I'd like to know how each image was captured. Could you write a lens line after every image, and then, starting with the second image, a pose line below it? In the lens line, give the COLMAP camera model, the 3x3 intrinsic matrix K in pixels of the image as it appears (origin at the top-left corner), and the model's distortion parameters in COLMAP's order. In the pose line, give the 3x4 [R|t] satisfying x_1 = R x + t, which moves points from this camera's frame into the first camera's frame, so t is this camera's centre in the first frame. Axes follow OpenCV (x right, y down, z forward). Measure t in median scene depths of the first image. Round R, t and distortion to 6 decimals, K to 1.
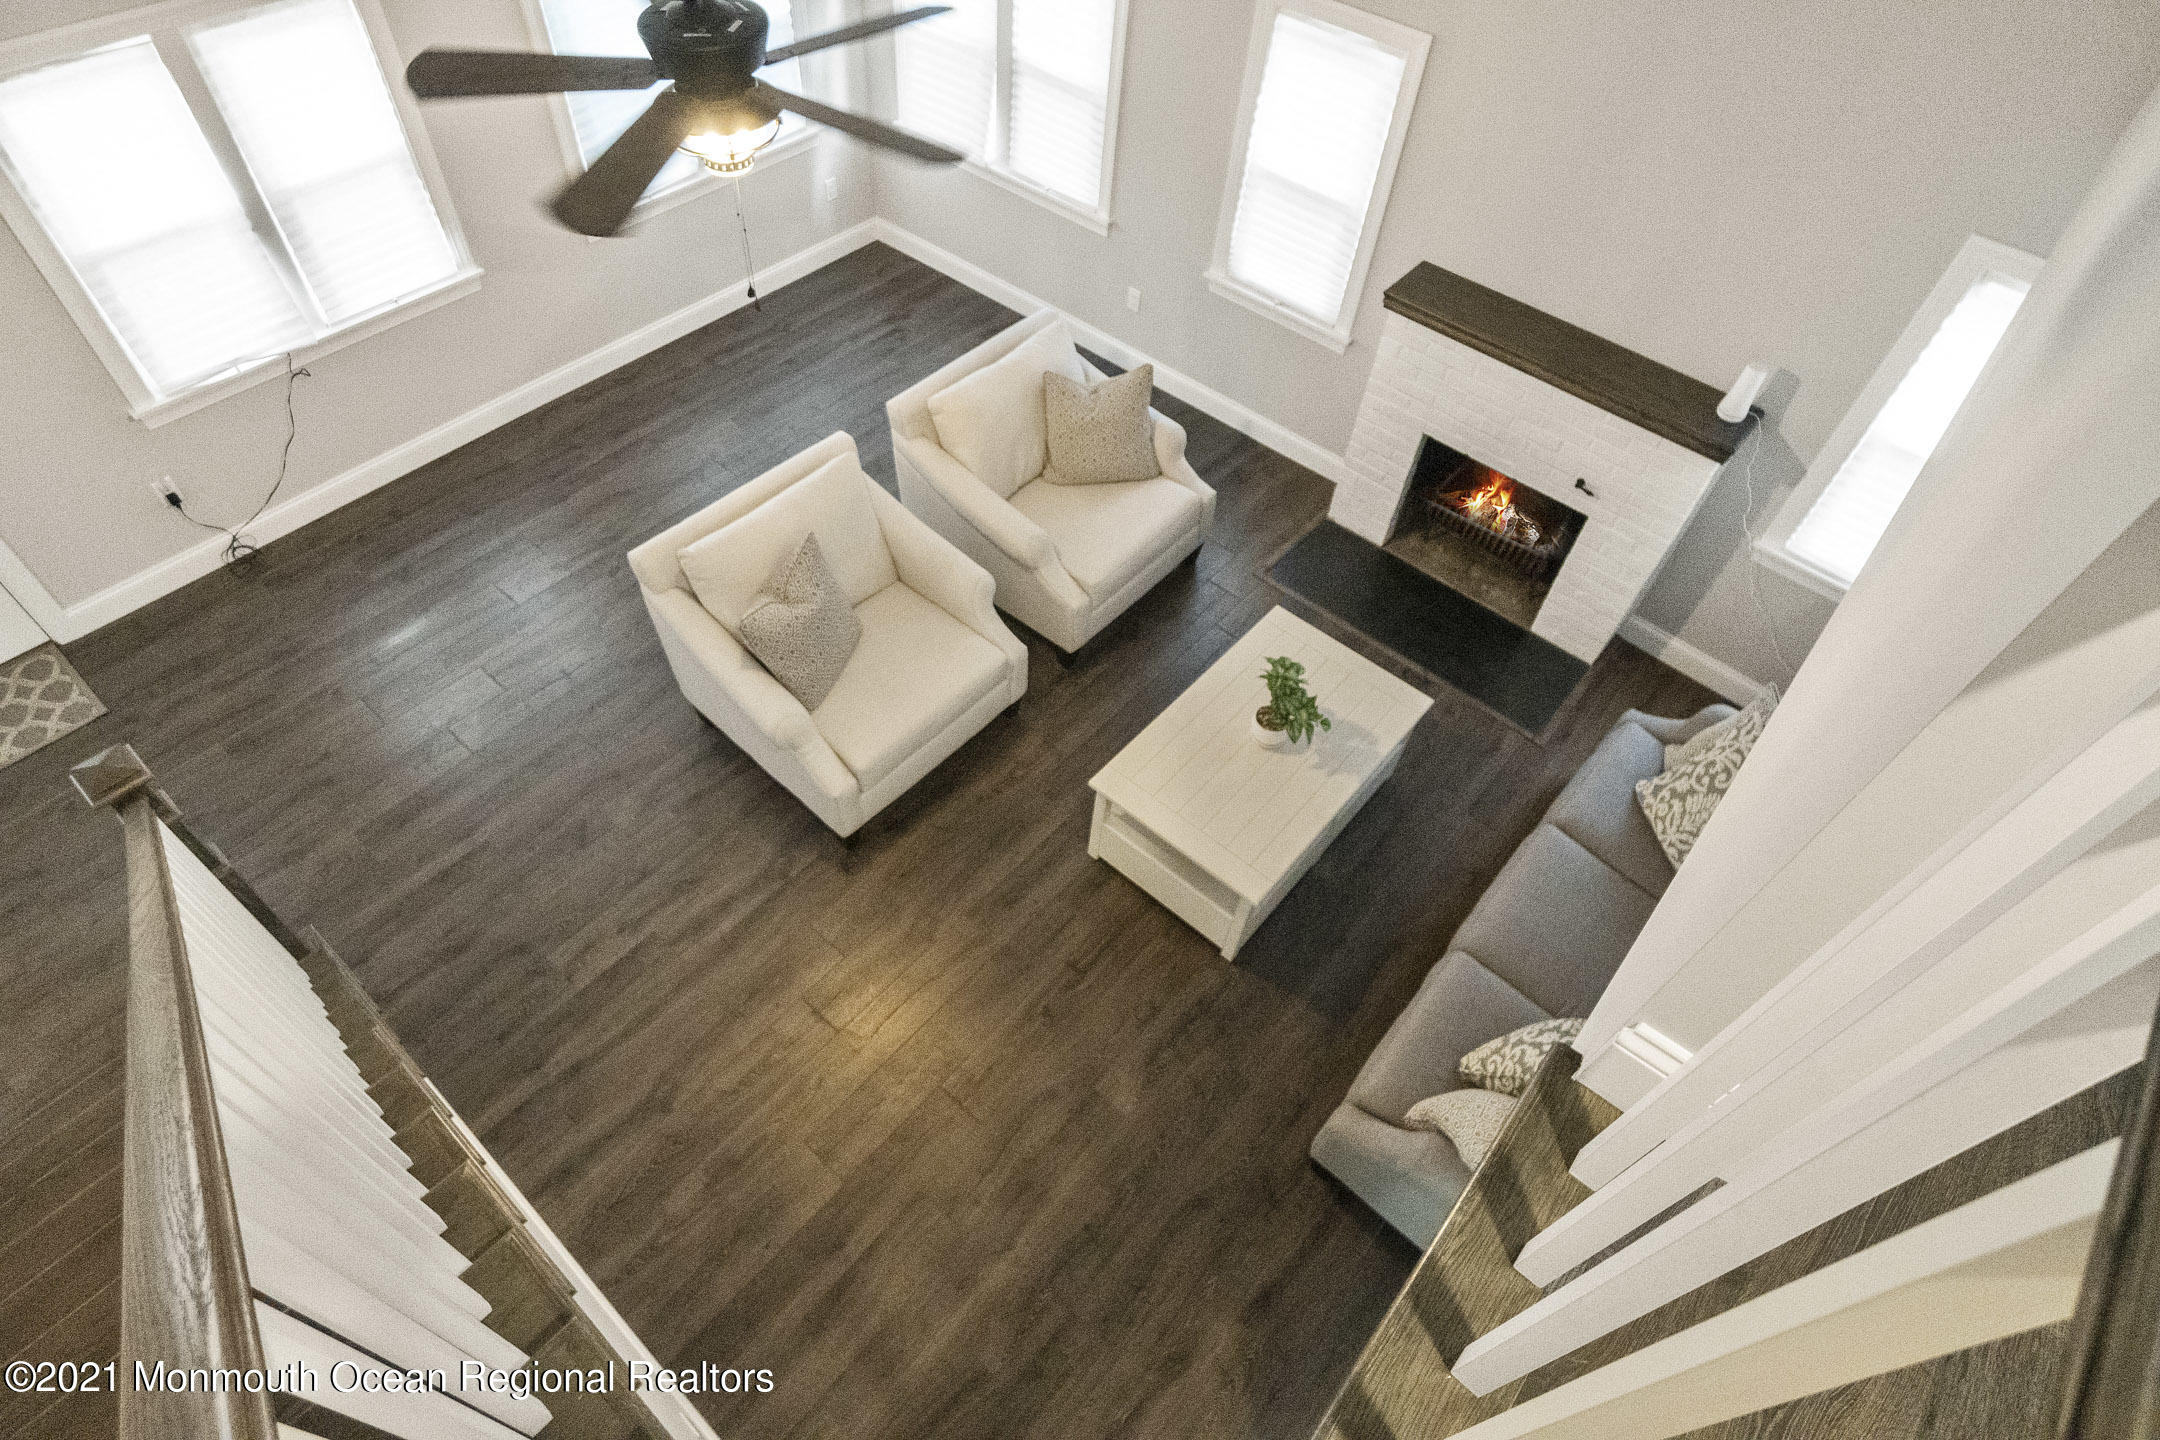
lens RADIAL K [[1169.3, 0, 1070.1], [0, 1169.3, 711.4], [0, 0, 1]] dist [0.003746, 0.007353]
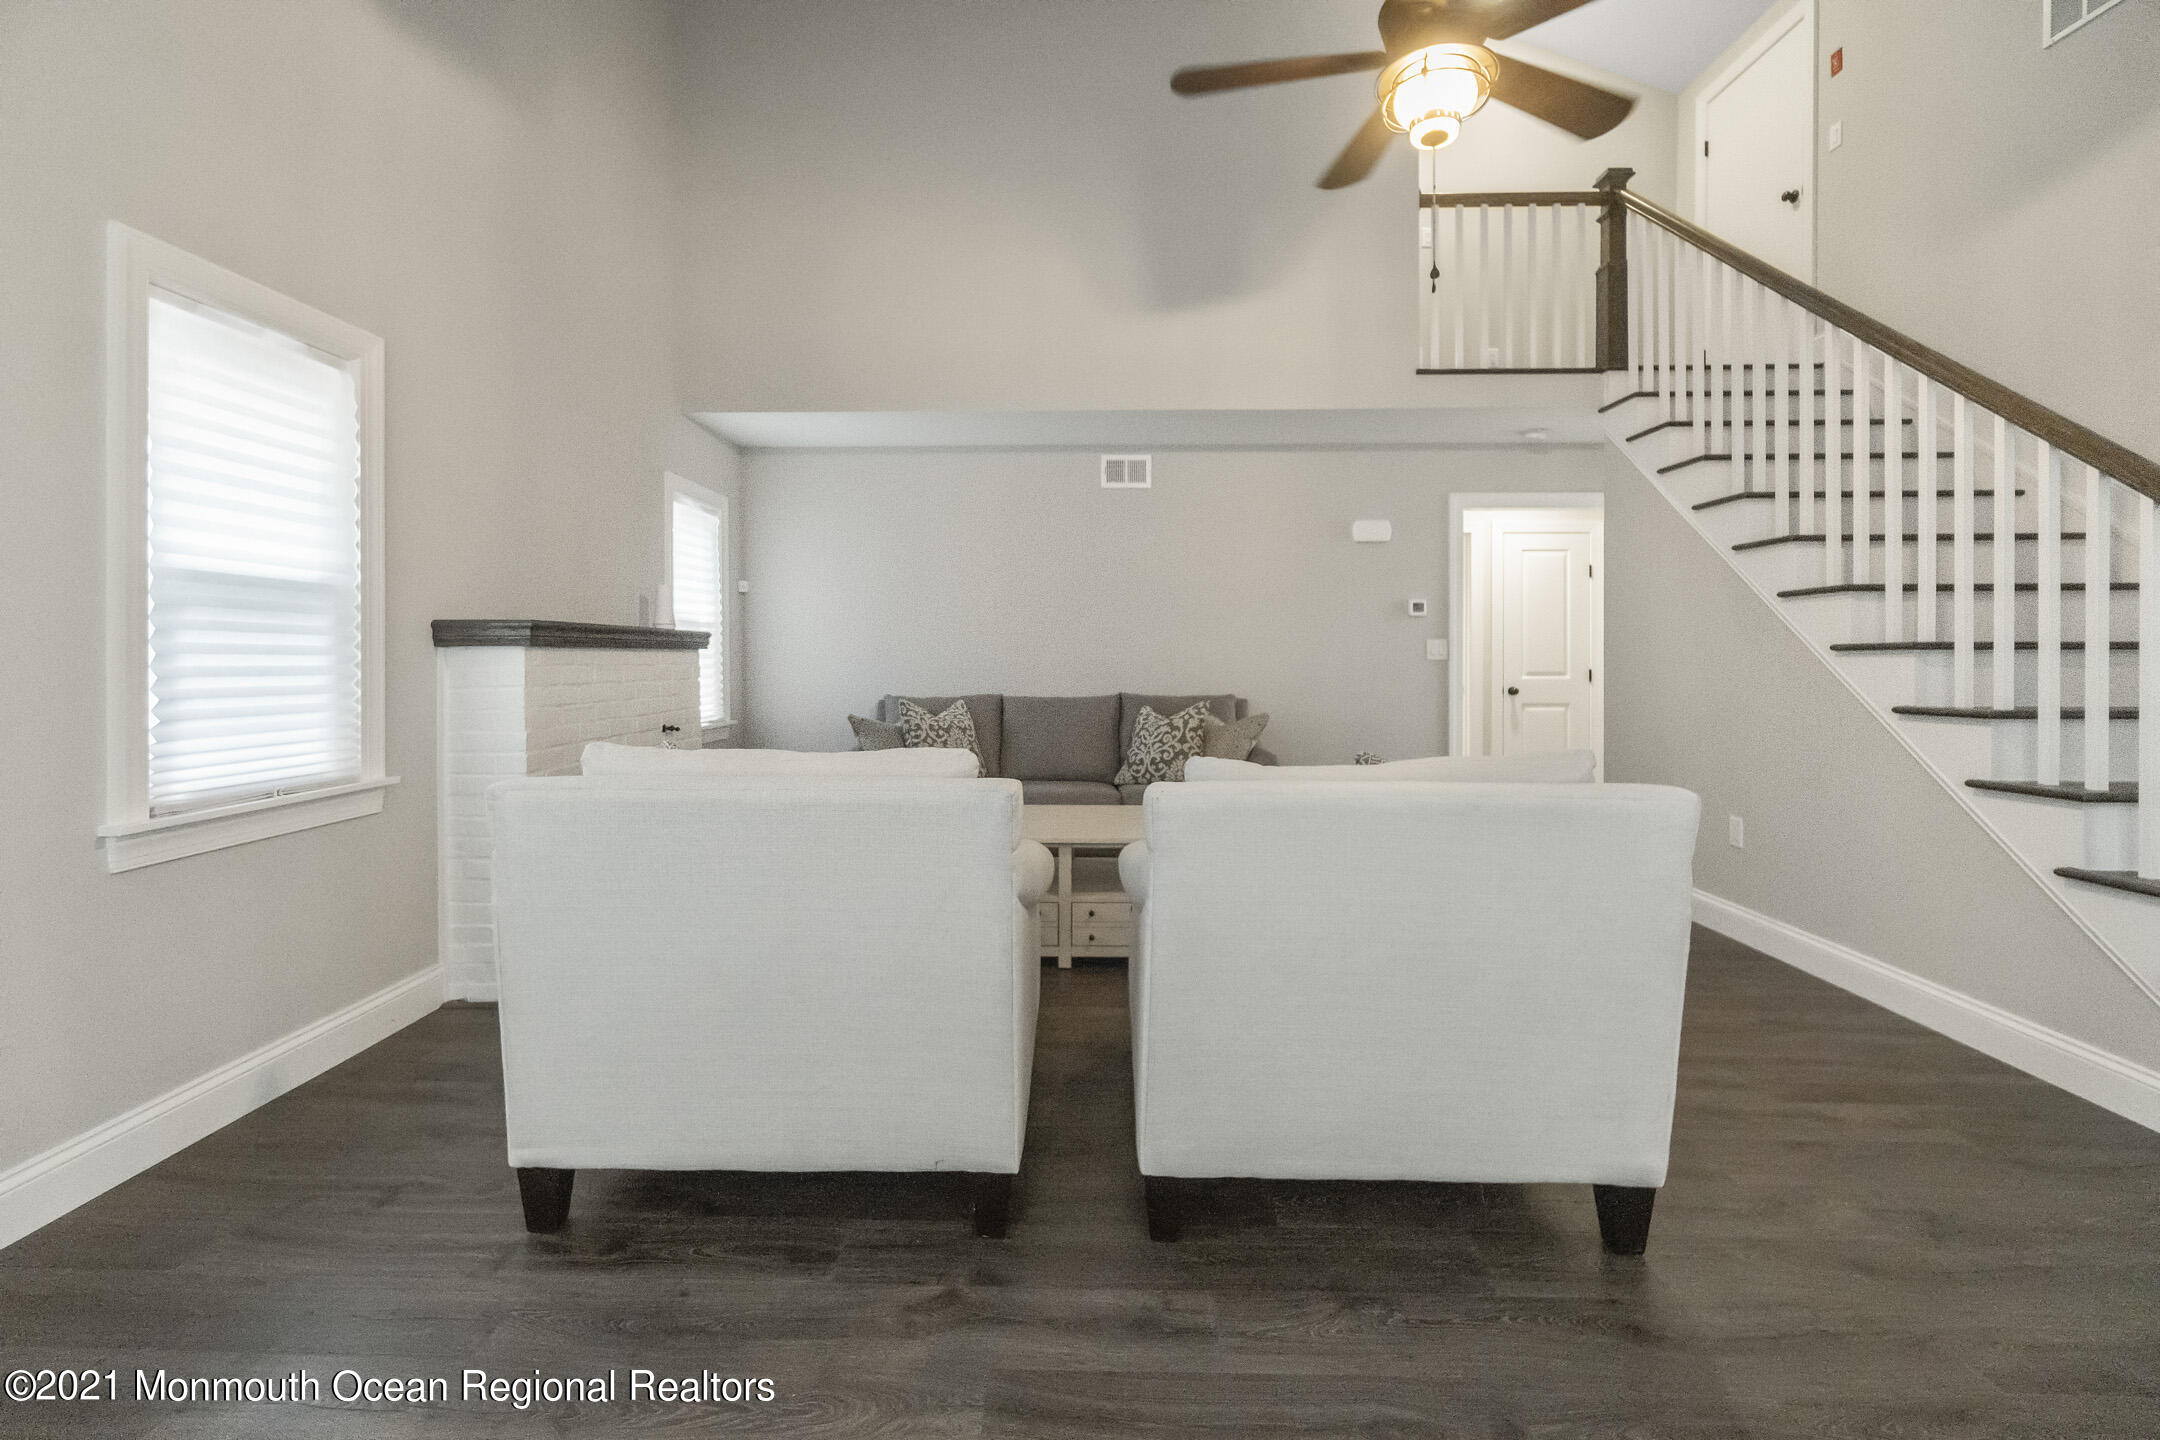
lens RADIAL K [[945.4, 0, 1068.9], [0, 945.4, 659.8], [0, 0, 1]] dist [-0.000635, 0.000079]
pose [[-0.633755, -0.054100, 0.771640, -0.450165], [0.580625, 0.625853, 0.520752, -0.468181], [-0.511106, 0.778063, -0.365225, 1.075237]]
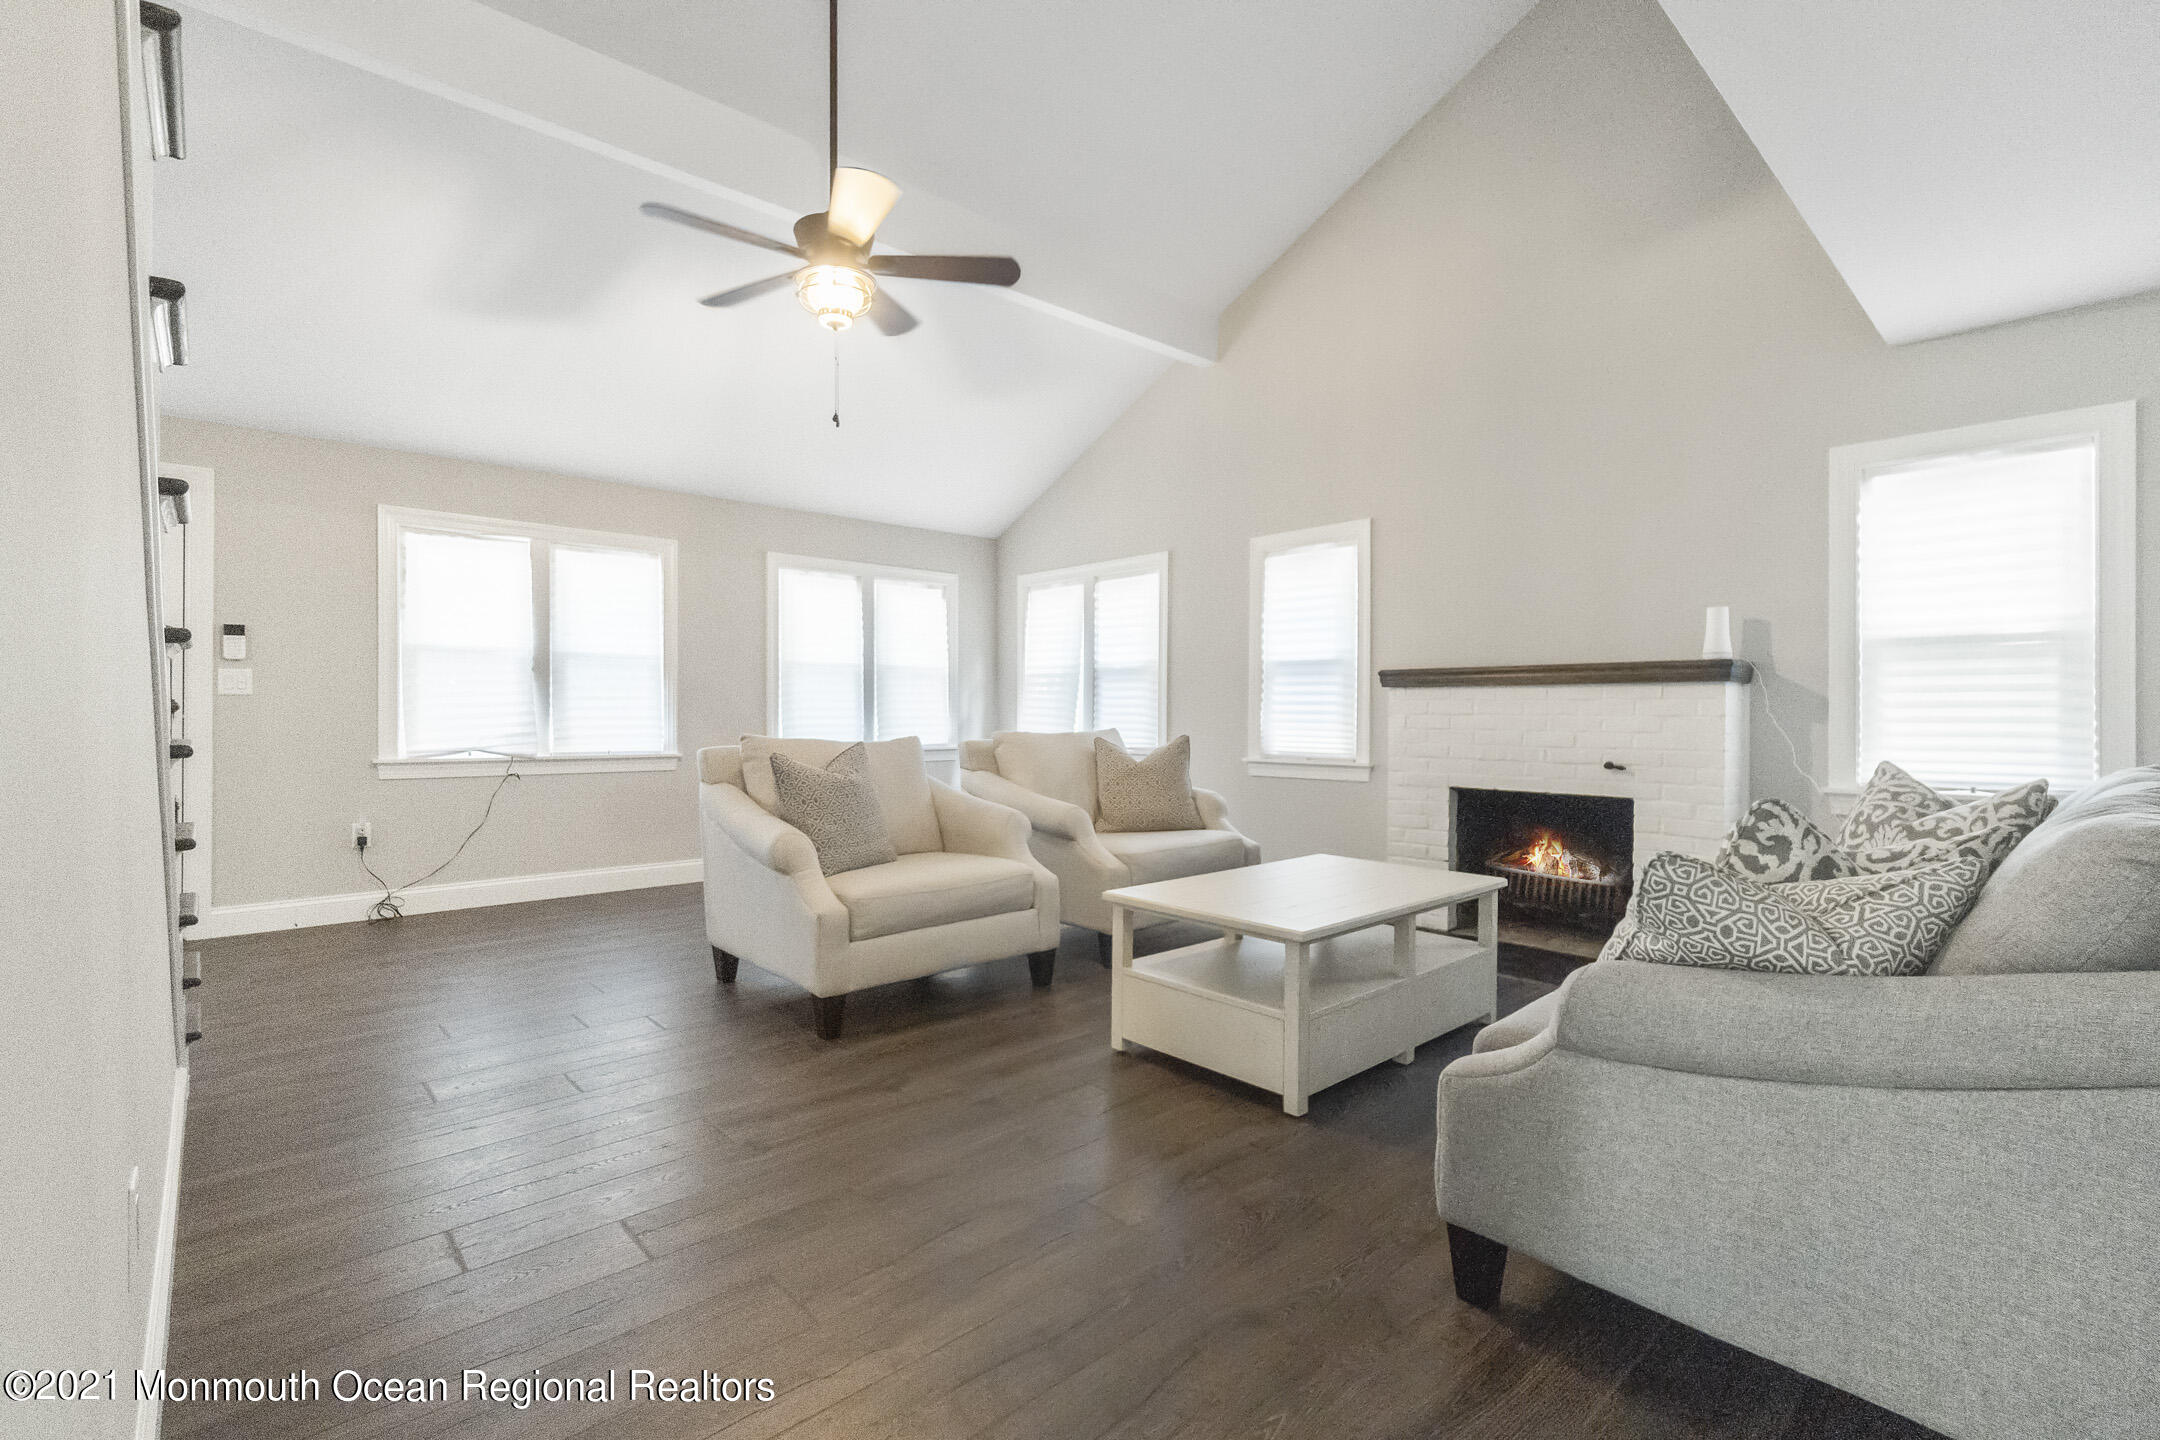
lens RADIAL K [[968.7, 0, 1072.2], [0, 968.7, 716.0], [0, 0, 1]] dist [-0.000116, 0.007228]
pose [[0.990843, -0.057601, -0.122115, 0.075847], [-0.057373, 0.639095, -0.766985, 0.451794], [0.122223, 0.766968, 0.629938, 0.373554]]
